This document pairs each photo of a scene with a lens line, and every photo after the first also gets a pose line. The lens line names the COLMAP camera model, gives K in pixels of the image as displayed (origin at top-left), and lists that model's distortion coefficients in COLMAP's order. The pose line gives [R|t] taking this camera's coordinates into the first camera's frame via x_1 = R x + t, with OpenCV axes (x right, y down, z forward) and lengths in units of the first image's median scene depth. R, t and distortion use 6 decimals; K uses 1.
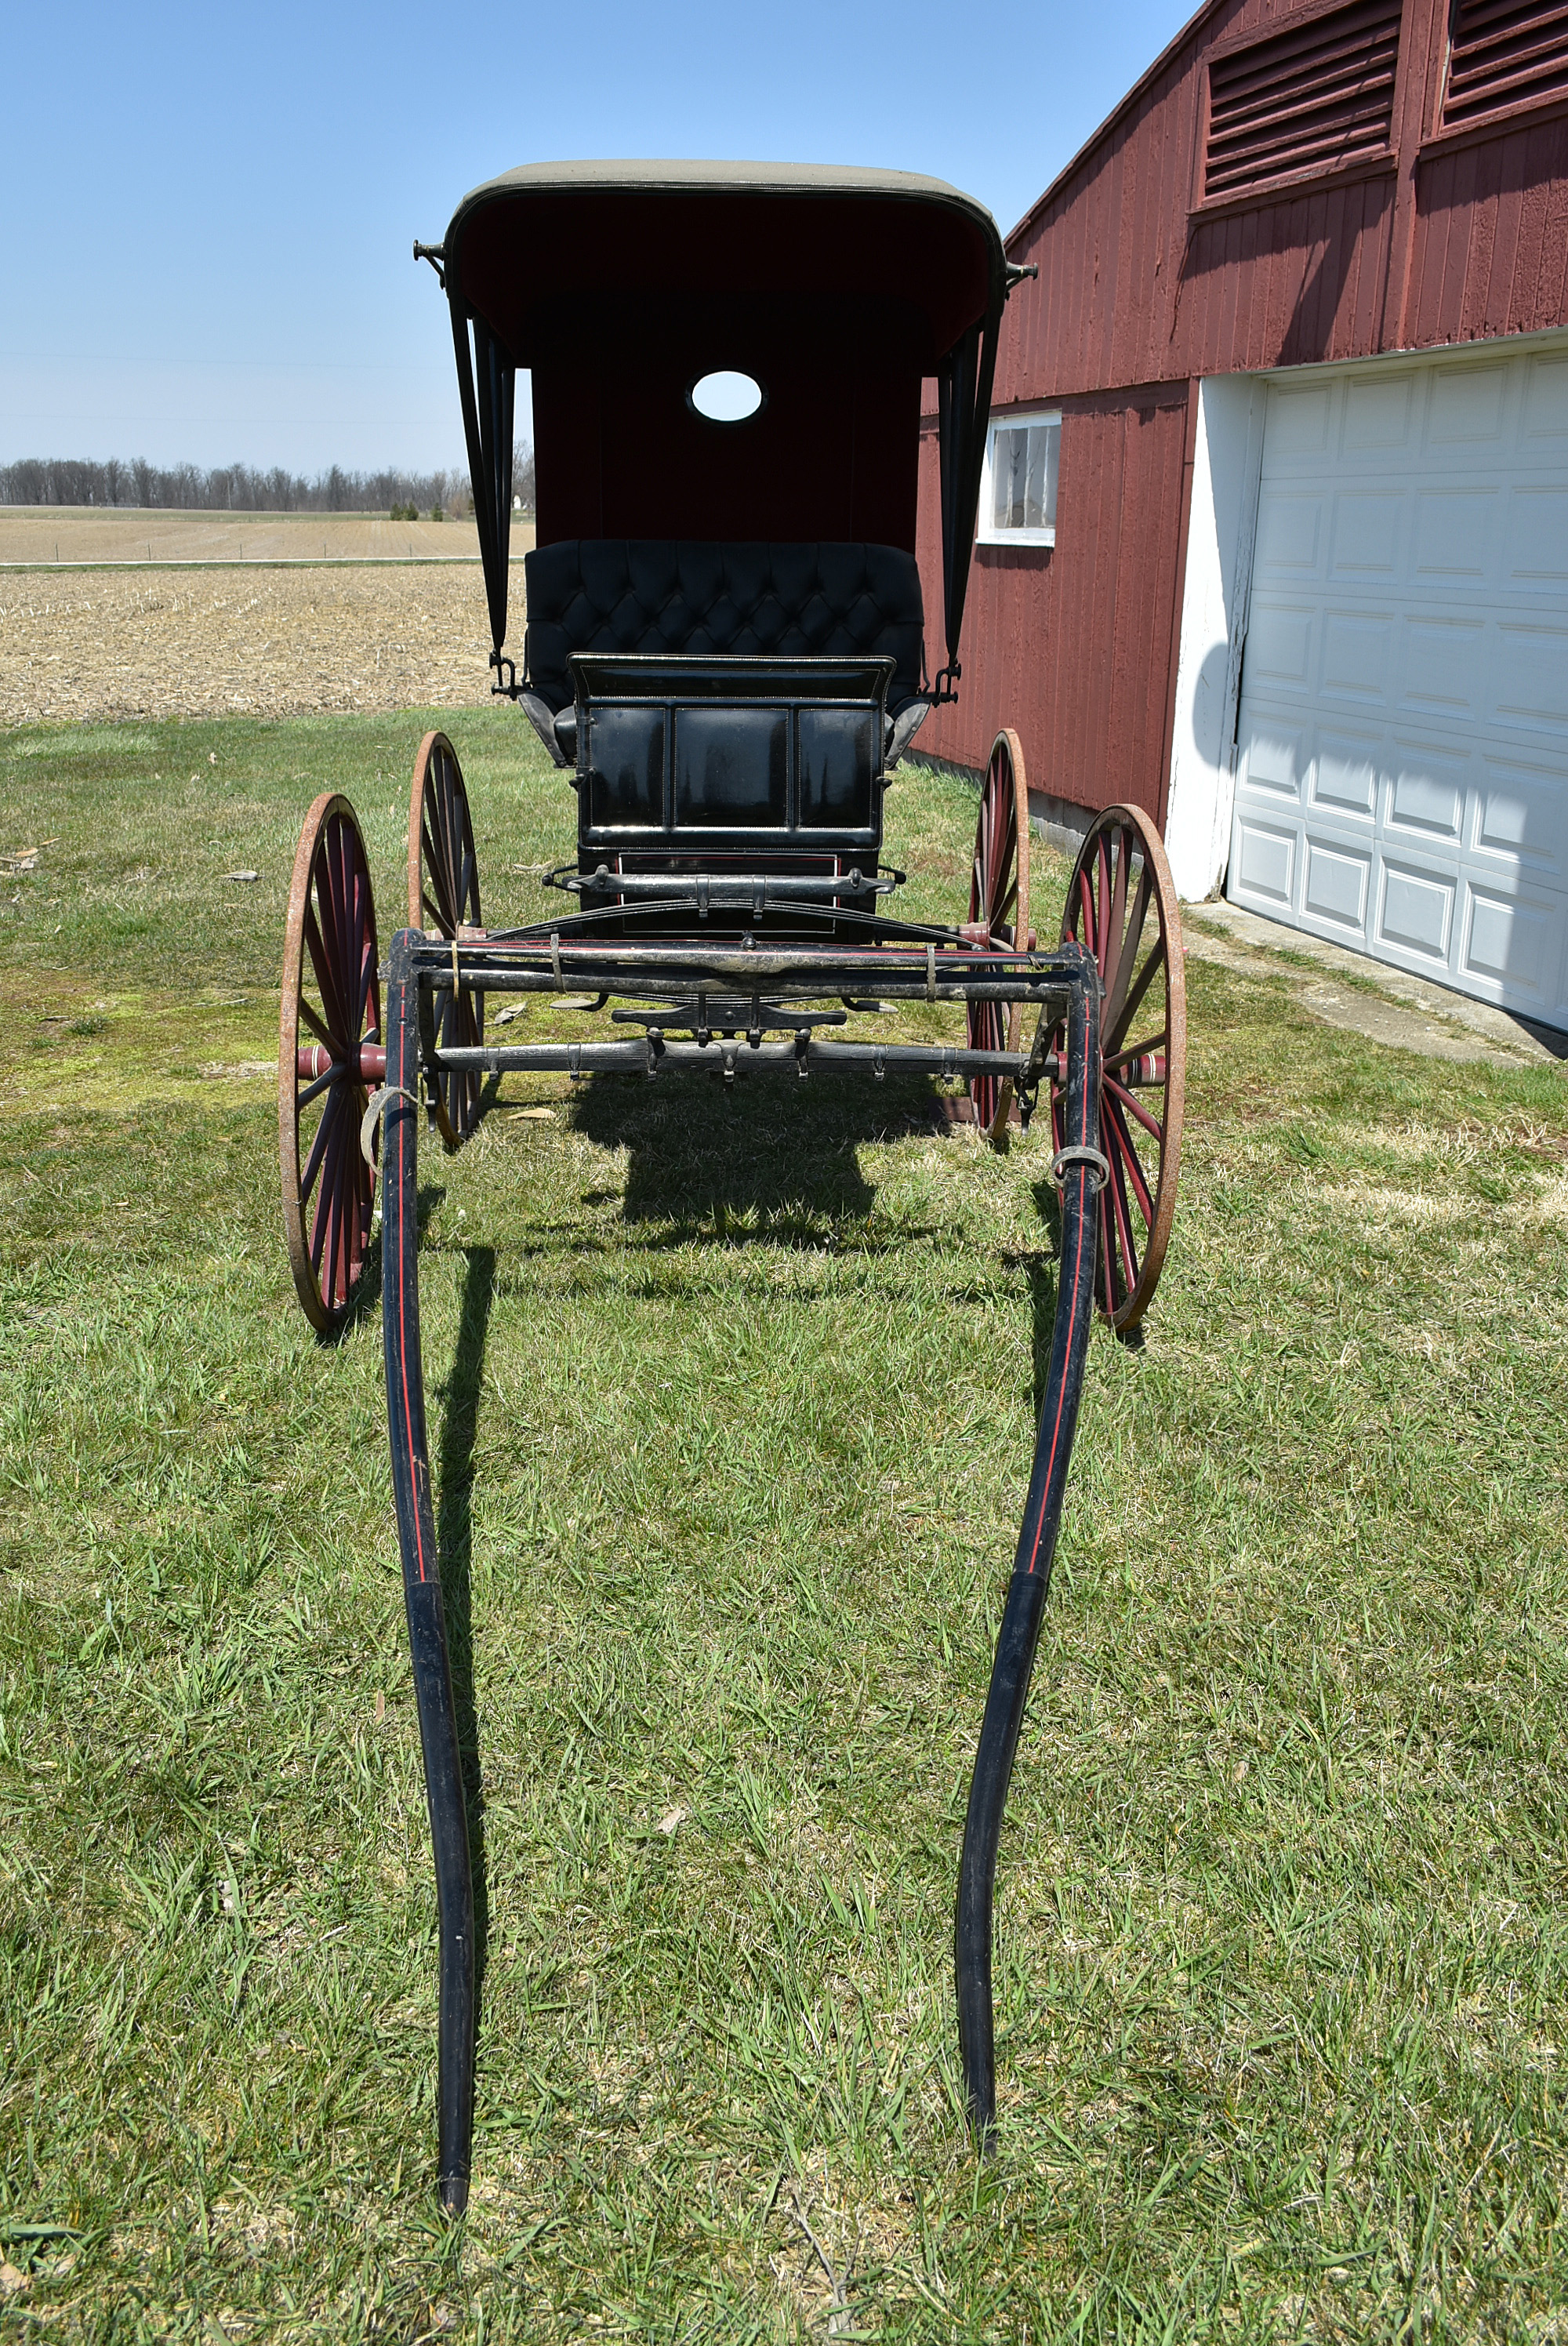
lens RADIAL K [[1981.7, 0, 786.0], [0, 1981.7, 1198.6], [0, 0, 1]] dist [-0.038572, 0.002889]
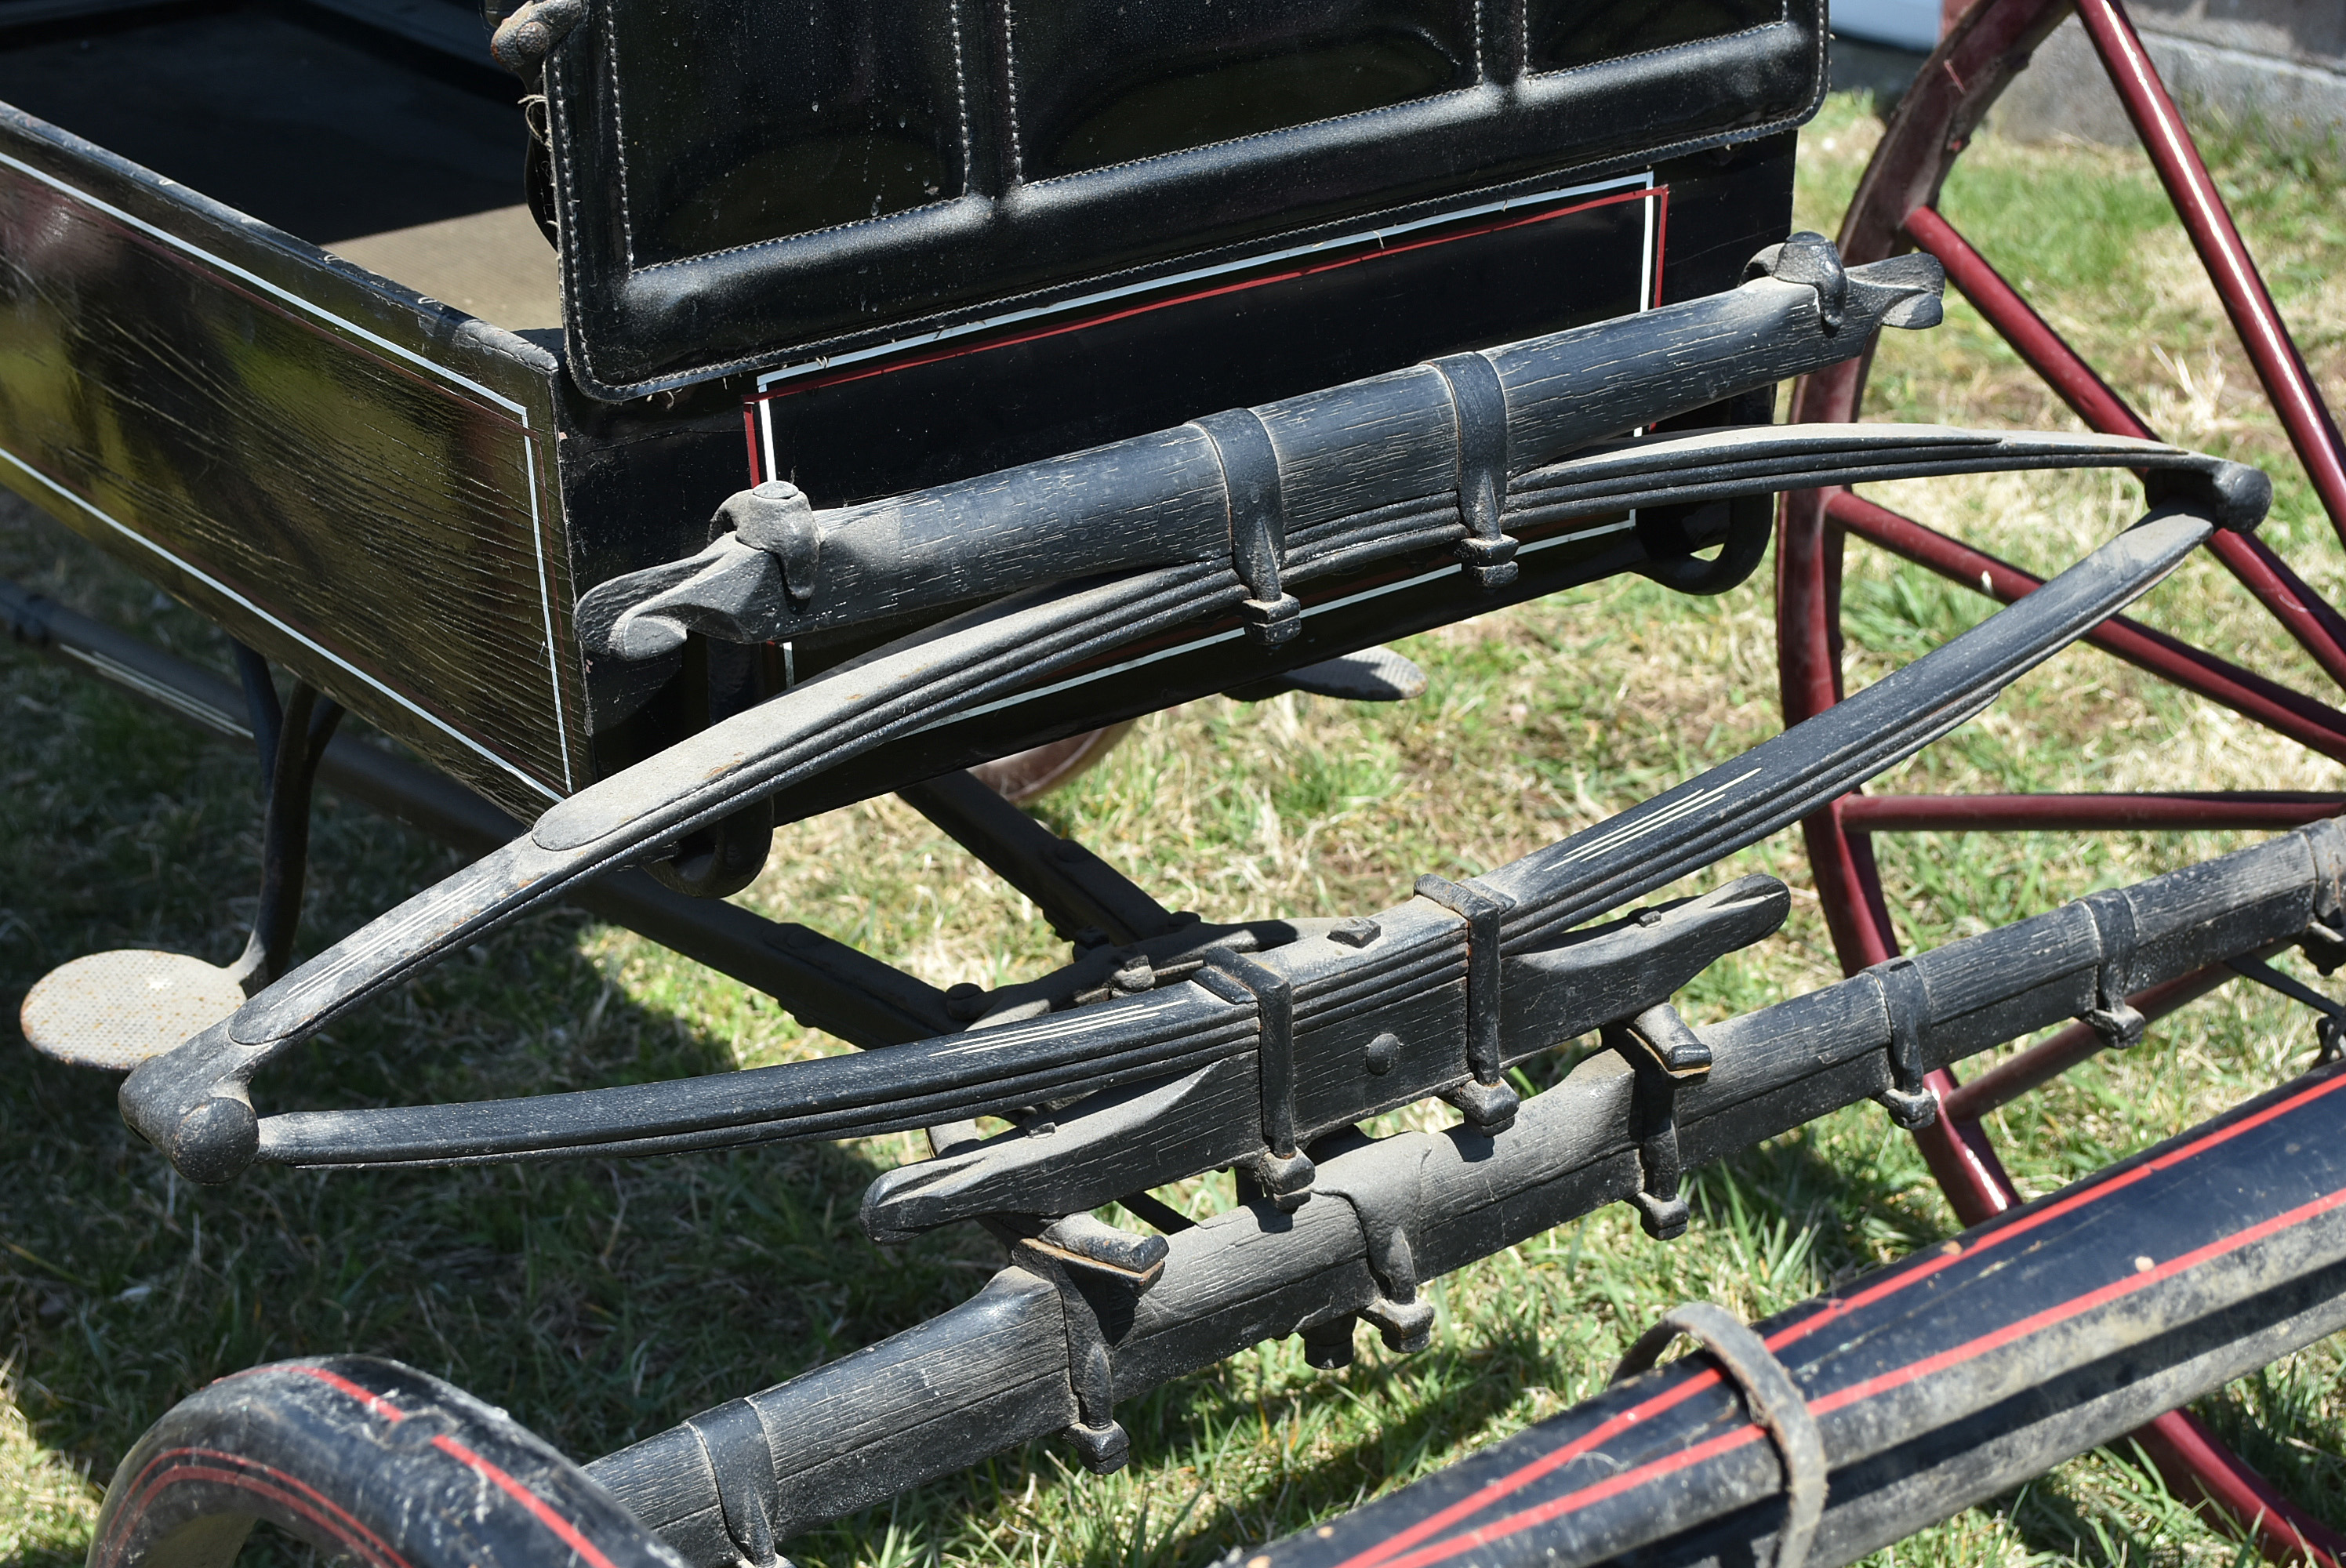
lens RADIAL K [[4198.9, 0, 1178.1], [0, 4198.9, 793.5], [0, 0, 1]] dist [-0.013156, 0.000000]
pose [[0.832529, -0.250798, 0.493959, -0.204918], [0.176415, 0.965258, 0.192756, -0.166055], [-0.525141, -0.073333, 0.847850, 0.523331]]
